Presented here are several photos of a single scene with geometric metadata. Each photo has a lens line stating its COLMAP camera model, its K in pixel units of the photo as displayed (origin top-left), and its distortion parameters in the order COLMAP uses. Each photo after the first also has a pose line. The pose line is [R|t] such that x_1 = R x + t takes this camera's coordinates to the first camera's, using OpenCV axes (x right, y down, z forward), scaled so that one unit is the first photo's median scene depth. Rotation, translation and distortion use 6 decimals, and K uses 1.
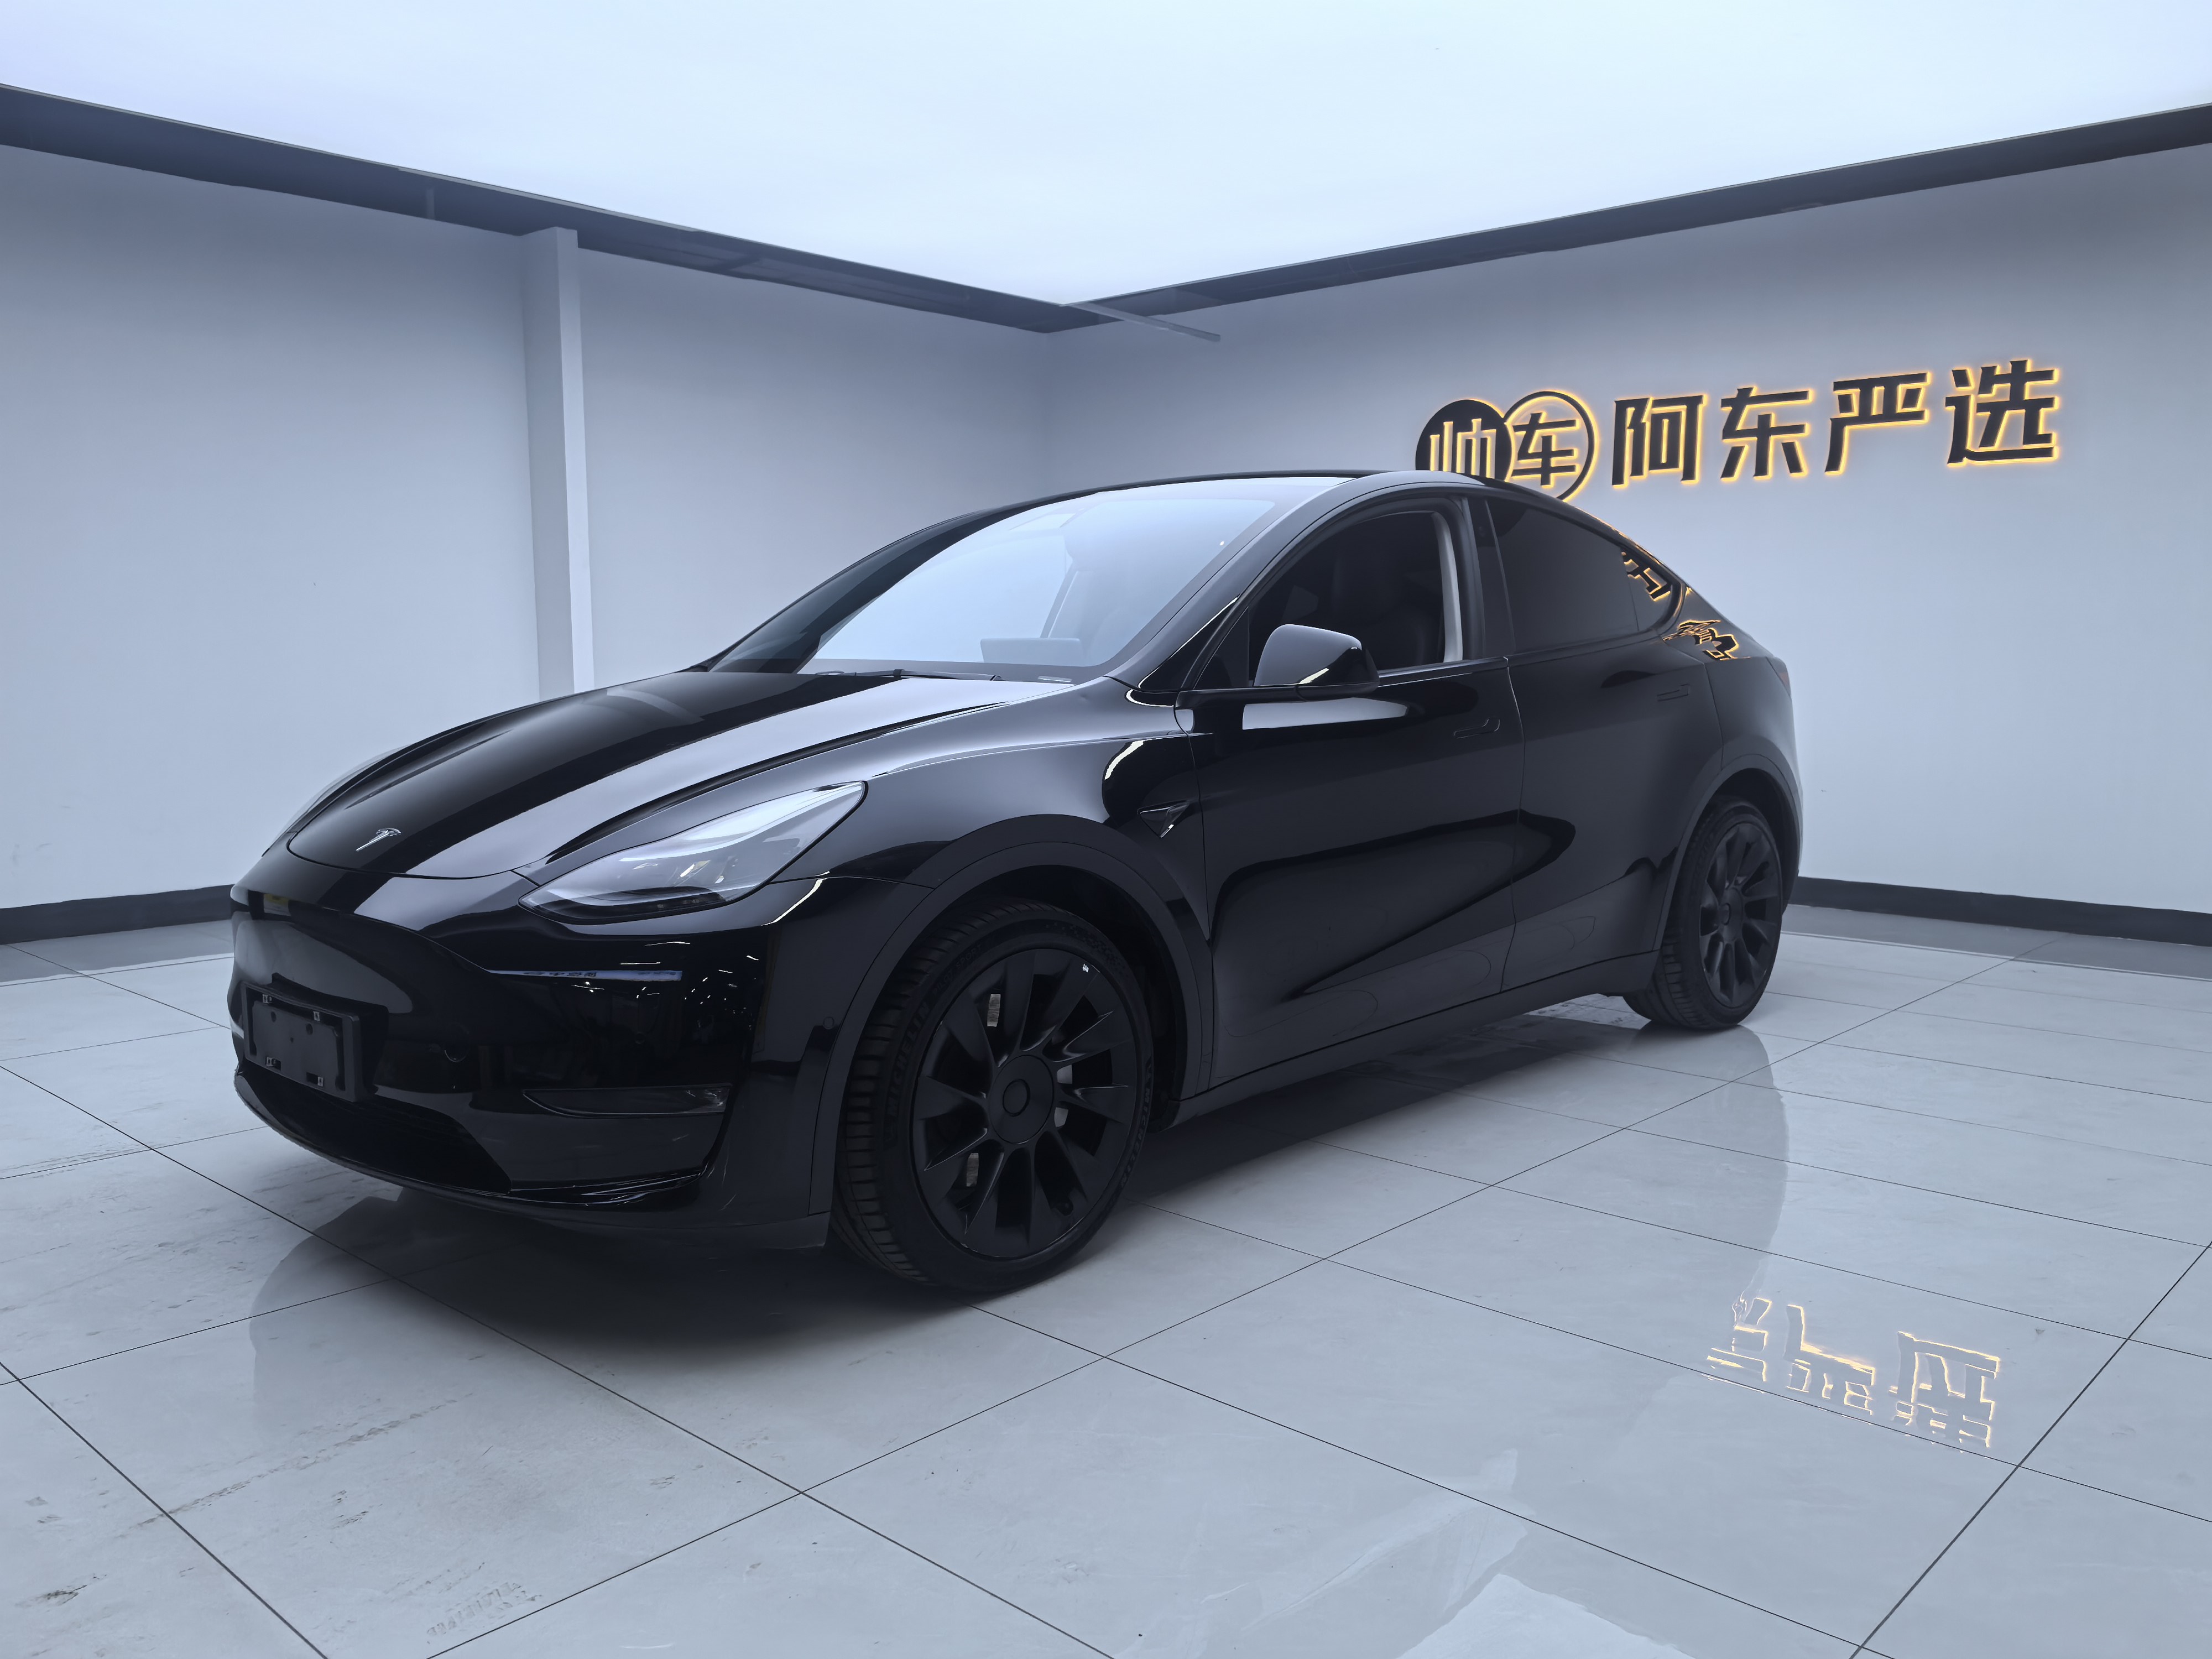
lens RADIAL K [[1734.5, 0, 1106.0], [0, 1734.5, 829.5], [0, 0, 1]] dist [0.053033, -0.127525]
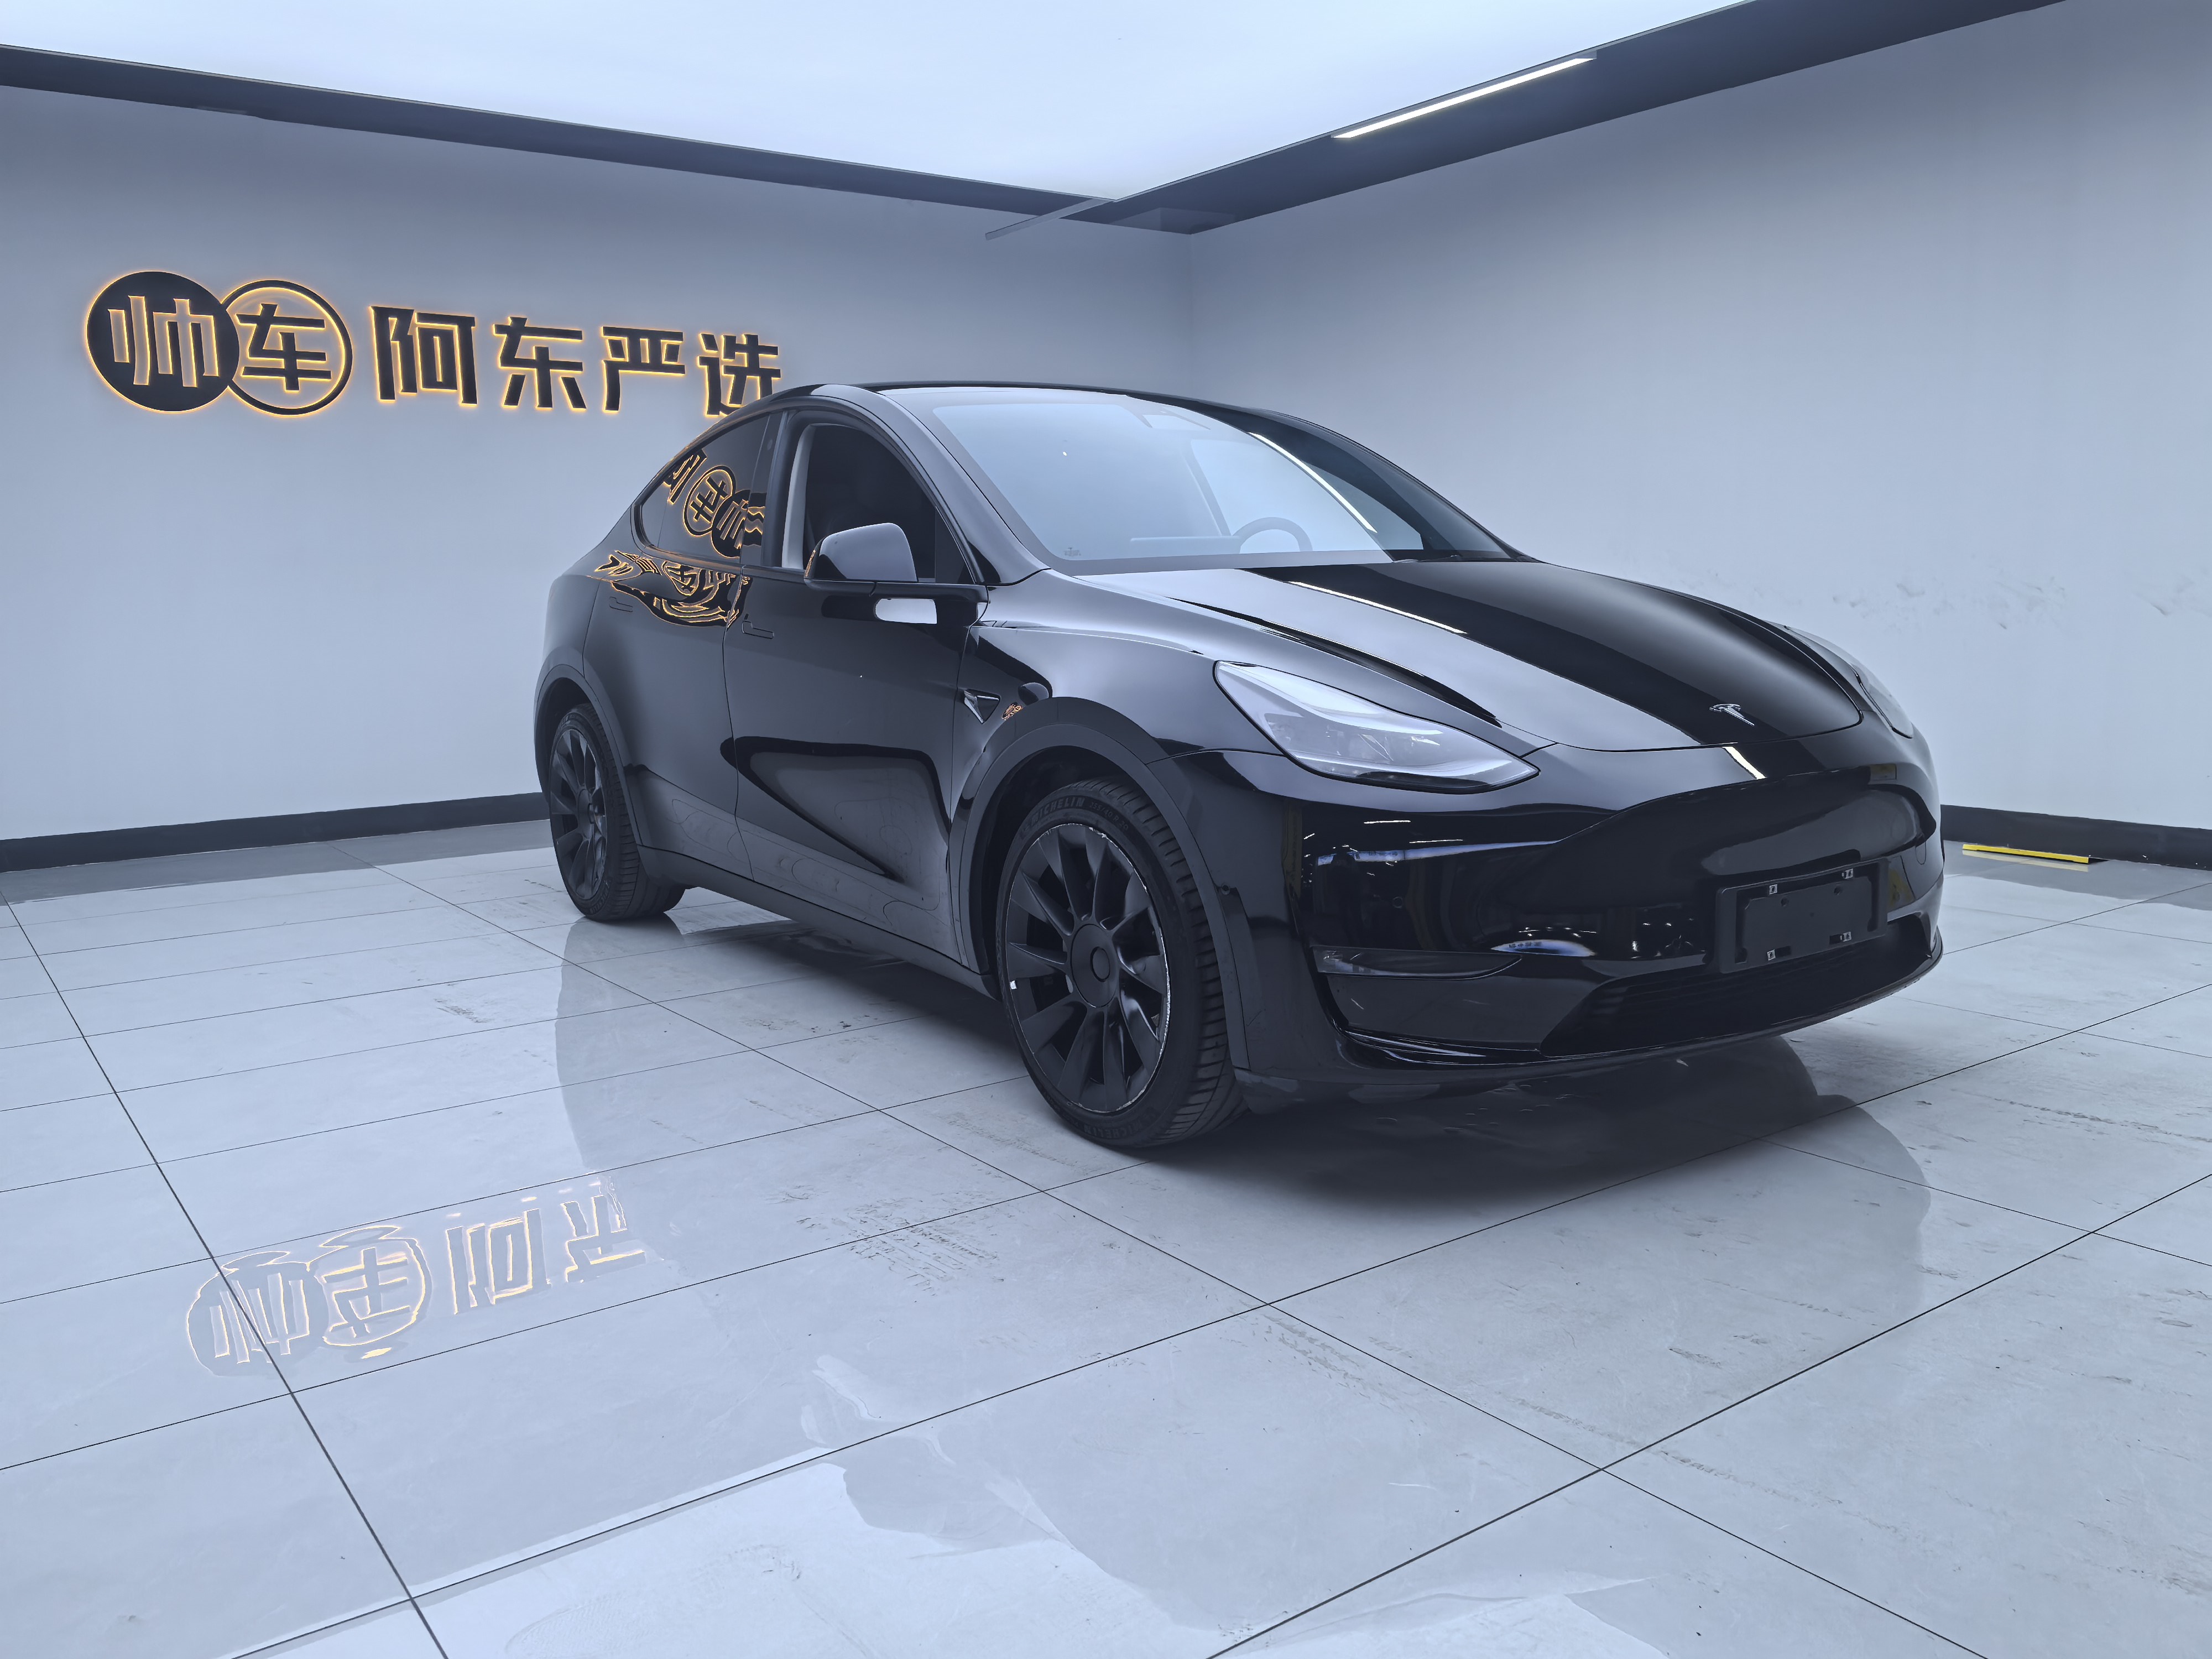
lens RADIAL K [[1734.5, 0, 1106.0], [0, 1734.5, 829.5], [0, 0, 1]] dist [0.053033, -0.127525]
pose [[0.193454, -0.143150, 0.970610, -0.592558], [0.119057, 0.985413, 0.121604, -0.041733], [-0.973859, 0.092033, 0.207675, 0.479693]]
